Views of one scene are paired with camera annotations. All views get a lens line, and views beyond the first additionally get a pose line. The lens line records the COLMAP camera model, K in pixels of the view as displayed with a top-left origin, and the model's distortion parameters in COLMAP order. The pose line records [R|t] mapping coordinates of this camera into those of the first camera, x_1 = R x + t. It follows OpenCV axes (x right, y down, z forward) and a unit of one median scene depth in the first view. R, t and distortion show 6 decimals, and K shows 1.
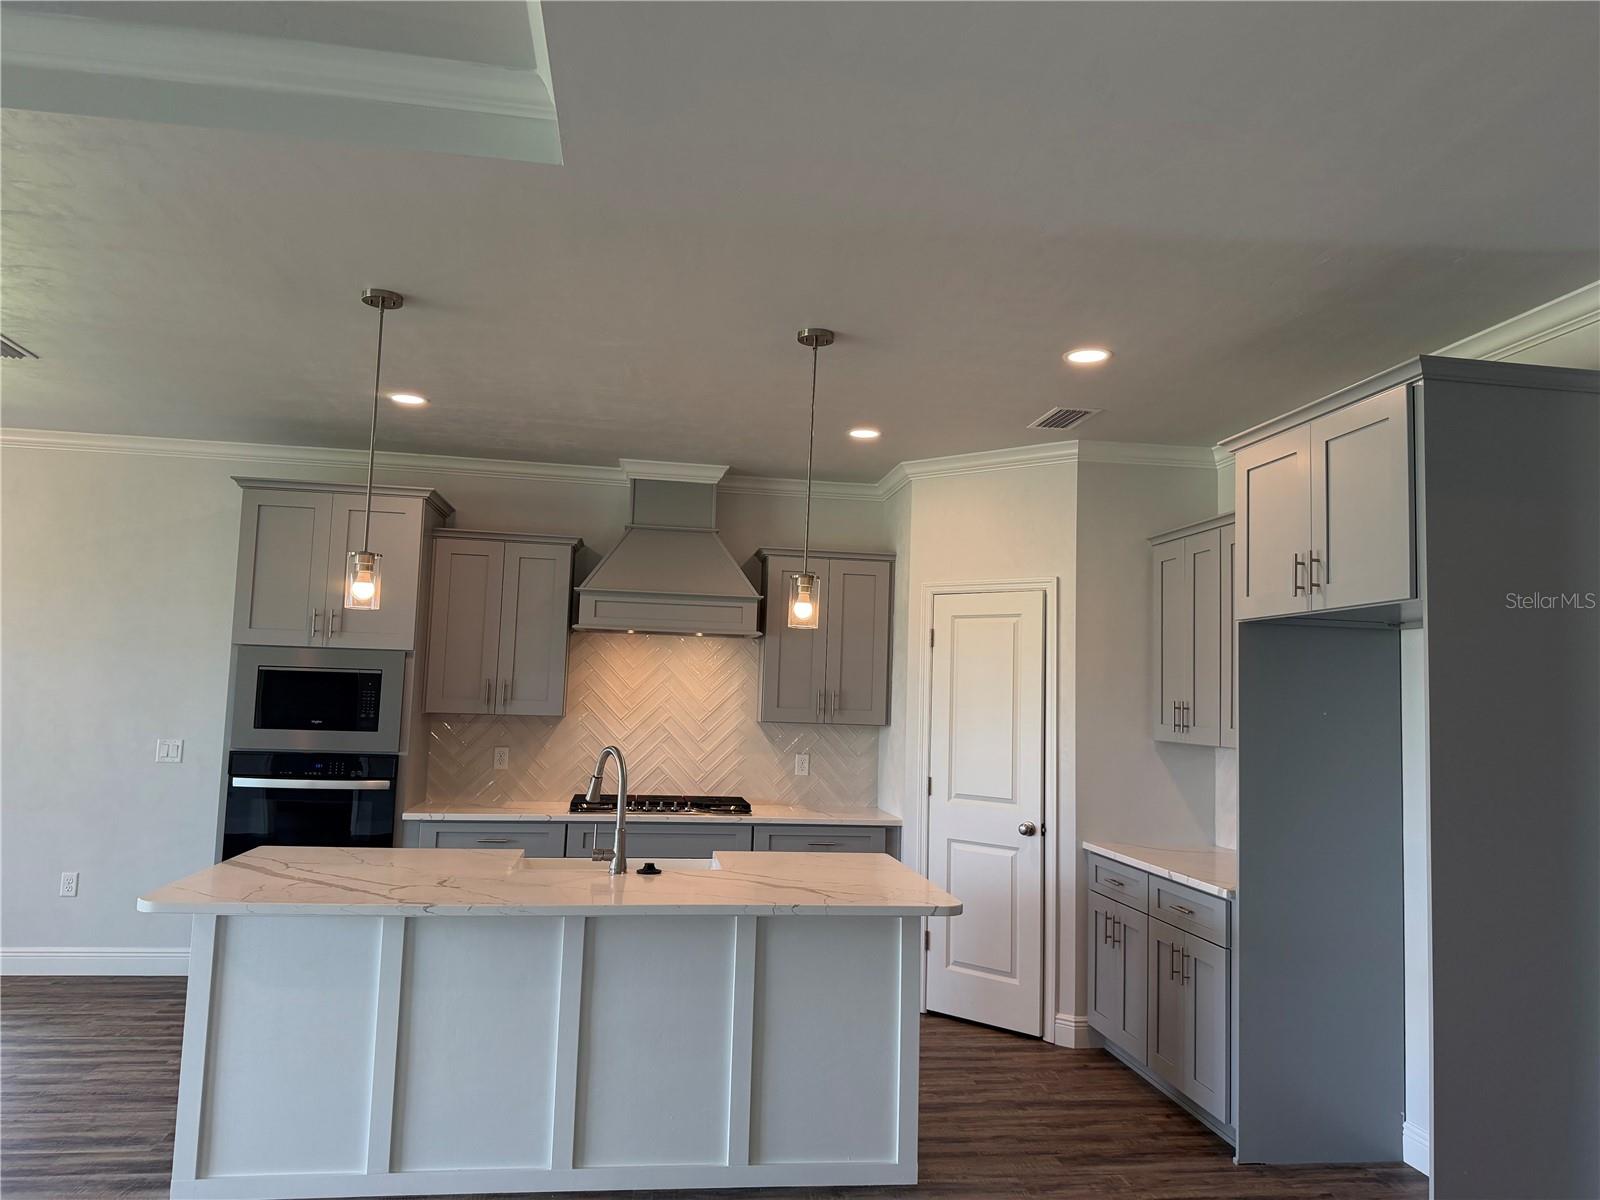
lens RADIAL K [[1125.7, 0, 800.0], [0, 1125.7, 600.0], [0, 0, 1]] dist [0.048850, -0.061314]
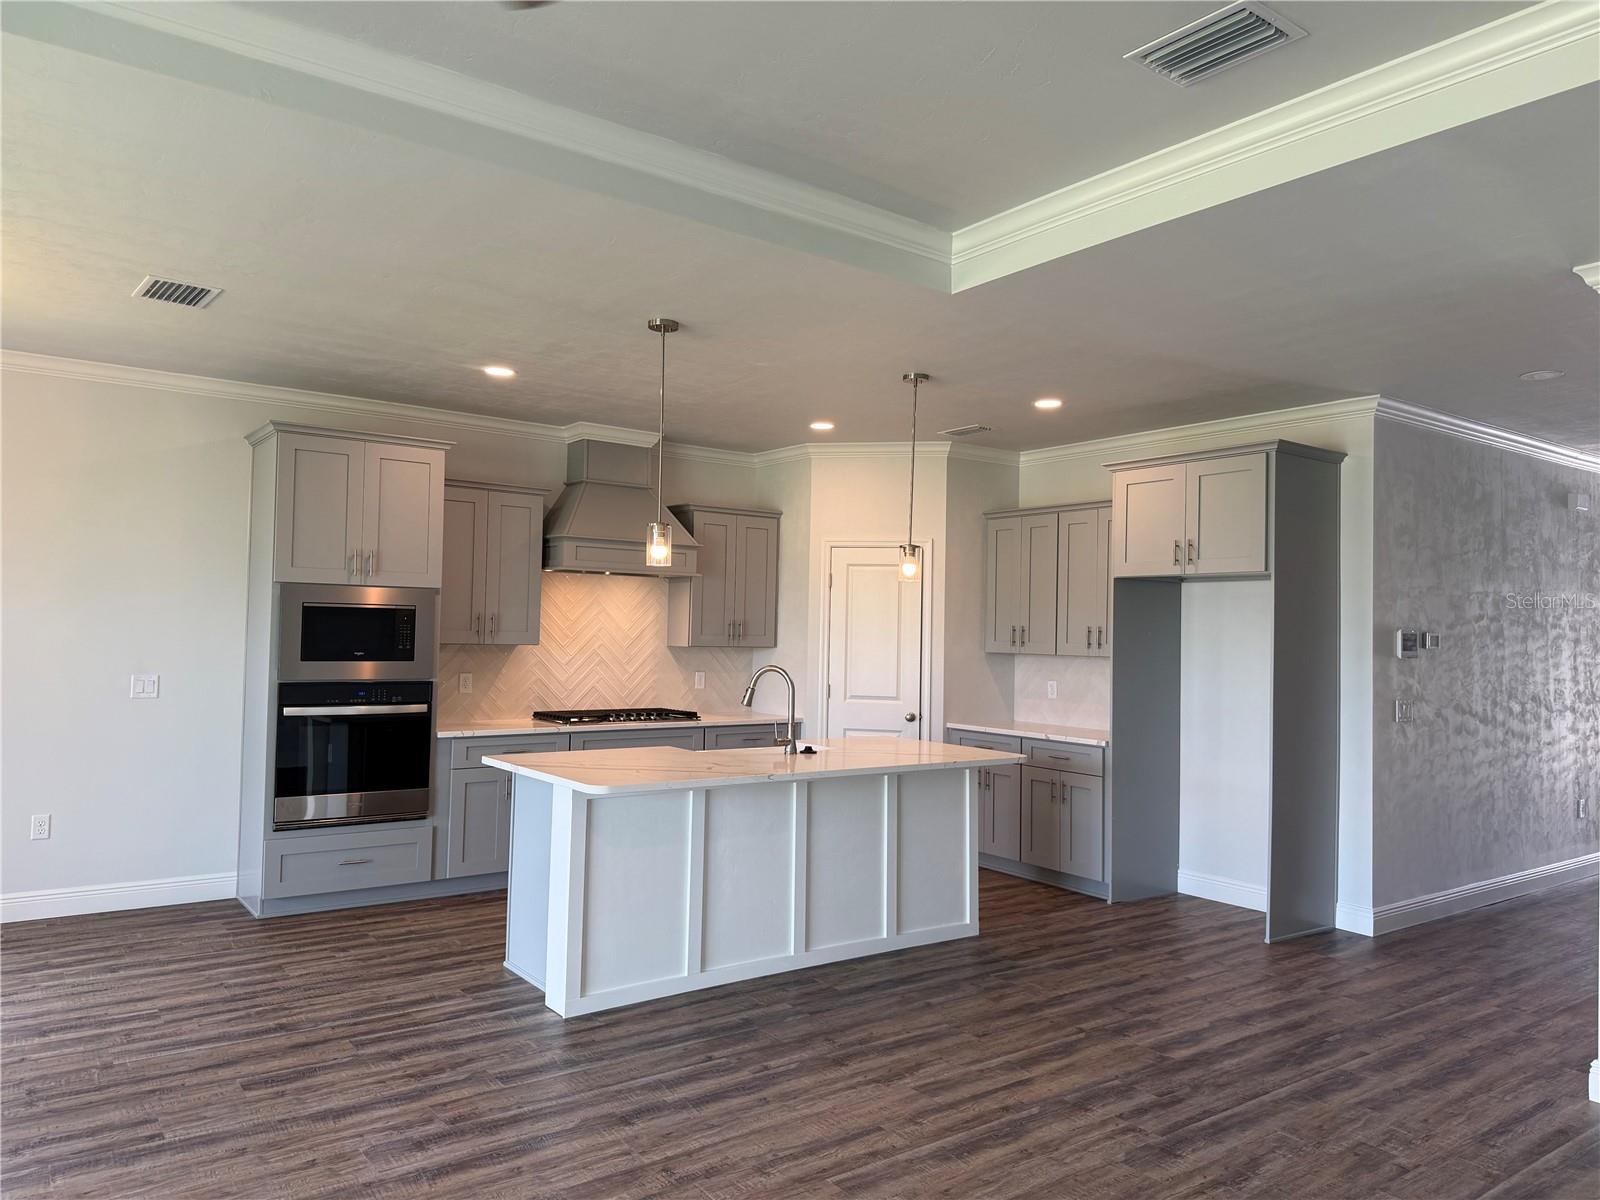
lens RADIAL K [[1125.7, 0, 800.0], [0, 1125.7, 600.0], [0, 0, 1]] dist [0.048850, -0.061314]
pose [[0.881303, -0.000988, 0.472551, -0.567072], [-0.032078, 0.997566, 0.061911, -0.024731], [-0.471462, -0.069720, 0.879126, -0.151705]]
